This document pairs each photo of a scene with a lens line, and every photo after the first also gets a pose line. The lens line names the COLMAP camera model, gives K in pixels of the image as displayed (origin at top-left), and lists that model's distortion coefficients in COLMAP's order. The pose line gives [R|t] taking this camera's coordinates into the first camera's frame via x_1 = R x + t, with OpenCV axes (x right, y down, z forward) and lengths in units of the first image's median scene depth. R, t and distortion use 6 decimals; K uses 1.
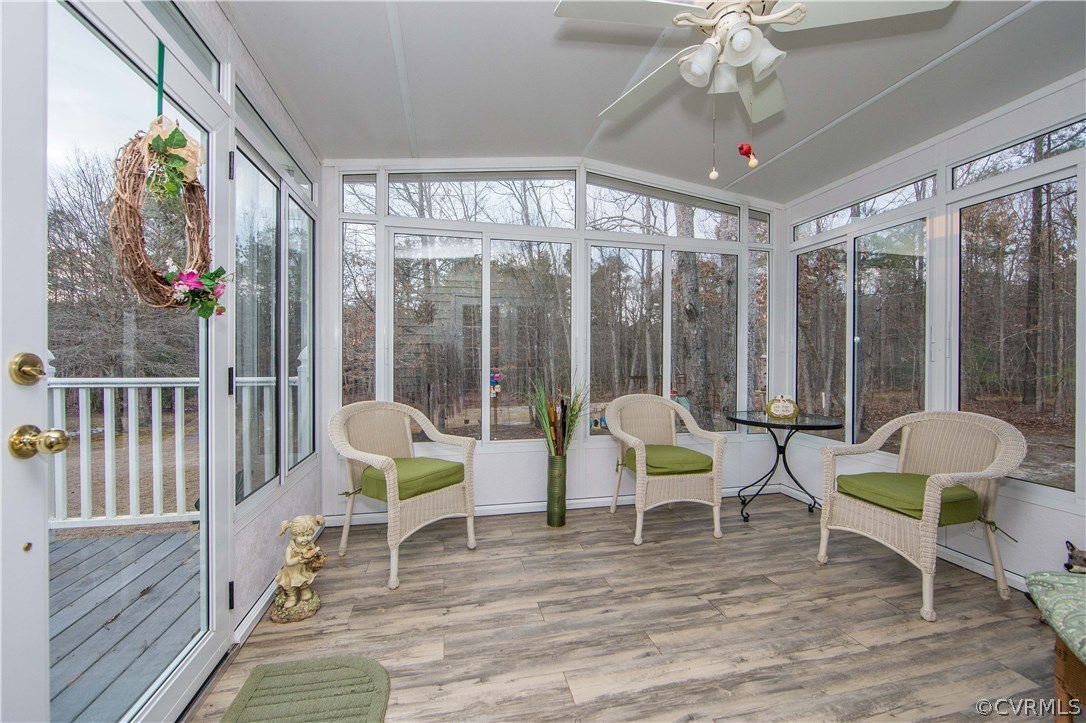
lens RADIAL K [[430.4, 0, 543.0], [0, 430.4, 359.5], [0, 0, 1]] dist [-0.016858, 0.003970]
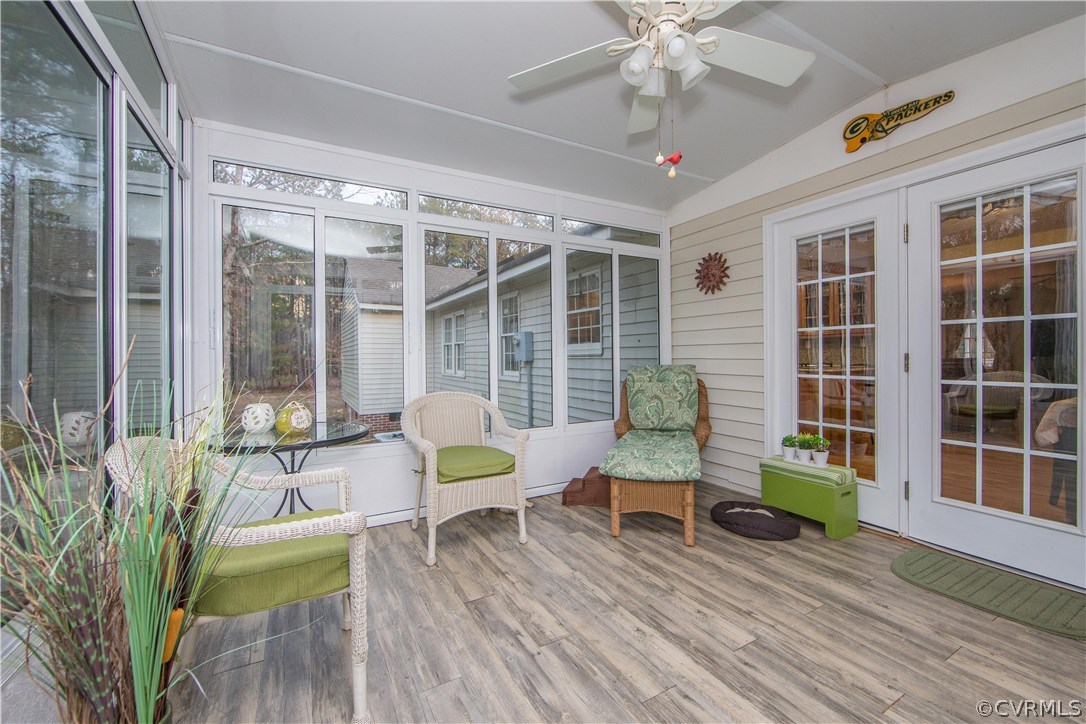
lens RADIAL K [[430.4, 0, 542.4], [0, 430.4, 358.4], [0, 0, 1]] dist [-0.016858, 0.003970]
pose [[-0.280676, -0.001811, 0.959801, -0.396540], [0.013701, 0.999889, 0.005894, 0.019643], [-0.959705, 0.014805, -0.280620, 1.255997]]
